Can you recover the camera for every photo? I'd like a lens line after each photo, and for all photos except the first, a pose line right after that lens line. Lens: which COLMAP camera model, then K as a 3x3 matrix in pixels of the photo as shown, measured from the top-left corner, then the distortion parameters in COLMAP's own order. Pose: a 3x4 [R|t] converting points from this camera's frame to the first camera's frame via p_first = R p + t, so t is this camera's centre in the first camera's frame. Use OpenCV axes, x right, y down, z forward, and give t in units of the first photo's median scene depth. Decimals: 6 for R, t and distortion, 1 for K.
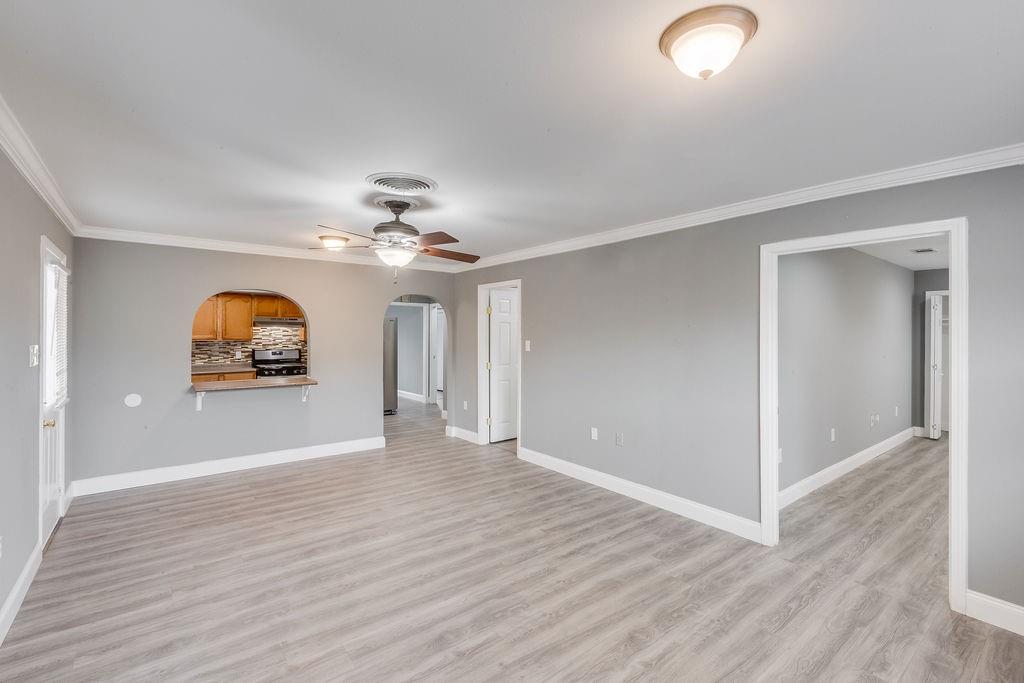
lens RADIAL K [[466.7, 0, 512.8], [0, 466.7, 336.2], [0, 0, 1]] dist [-0.001995, -0.000157]
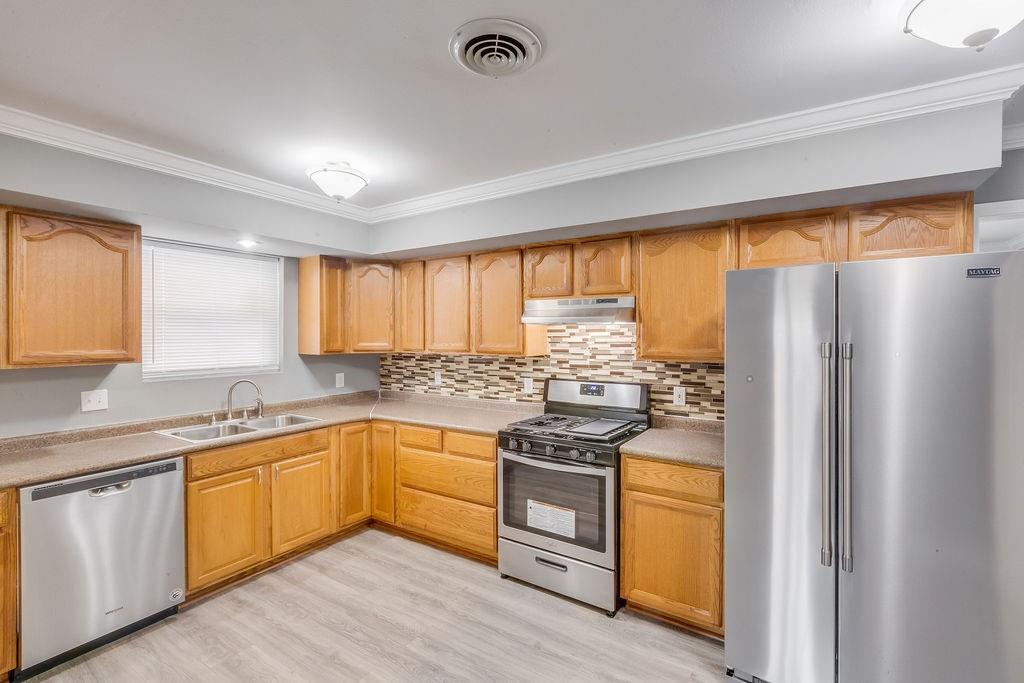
lens RADIAL K [[466.7, 0, 514.6], [0, 466.7, 338.2], [0, 0, 1]] dist [-0.001995, -0.000157]
pose [[0.322291, 0.003429, -0.946635, -0.157432], [-0.002500, 0.999993, 0.002771, -0.007716], [0.946637, 0.001473, 0.322297, 0.824268]]
